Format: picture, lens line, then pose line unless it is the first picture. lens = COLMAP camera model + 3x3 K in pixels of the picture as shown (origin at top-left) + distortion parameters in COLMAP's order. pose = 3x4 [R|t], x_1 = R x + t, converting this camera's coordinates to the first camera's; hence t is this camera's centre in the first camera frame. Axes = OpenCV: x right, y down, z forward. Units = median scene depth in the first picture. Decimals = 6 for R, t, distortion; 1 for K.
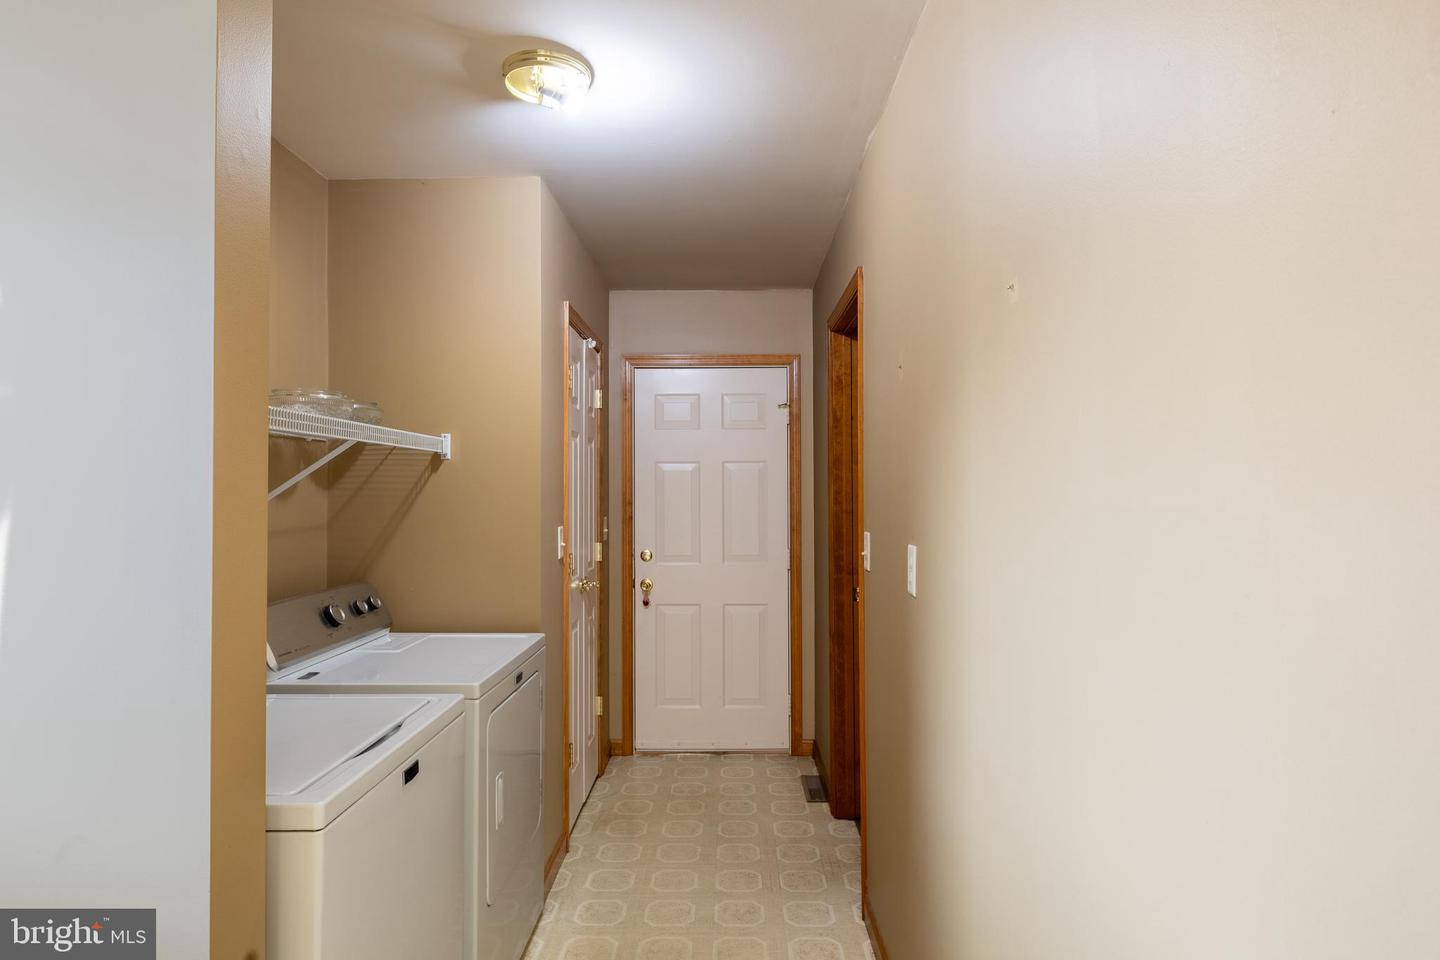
lens RADIAL K [[867.1, 0, 720.0], [0, 867.1, 480.0], [0, 0, 1]] dist [-0.000280, -0.000225]
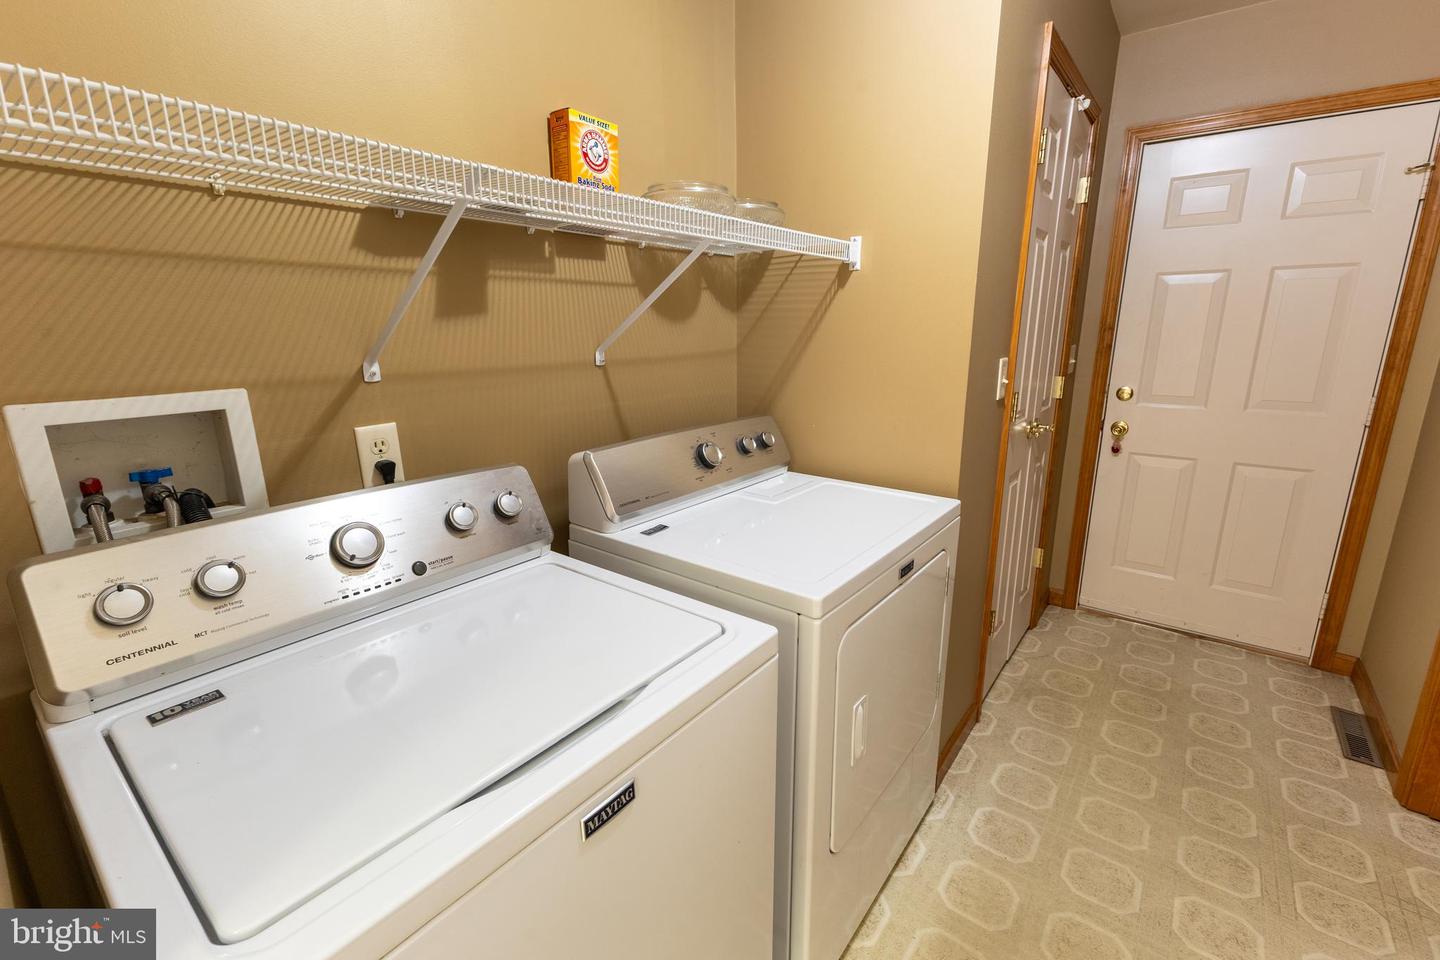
lens RADIAL K [[615.9, 0, 722.8], [0, 615.9, 475.9], [0, 0, 1]] dist [0.016686, -0.005796]
pose [[0.799812, 0.139875, -0.583726, -0.043171], [0.013196, 0.968138, 0.250070, 0.012994], [0.600106, -0.207712, 0.772482, 0.362394]]
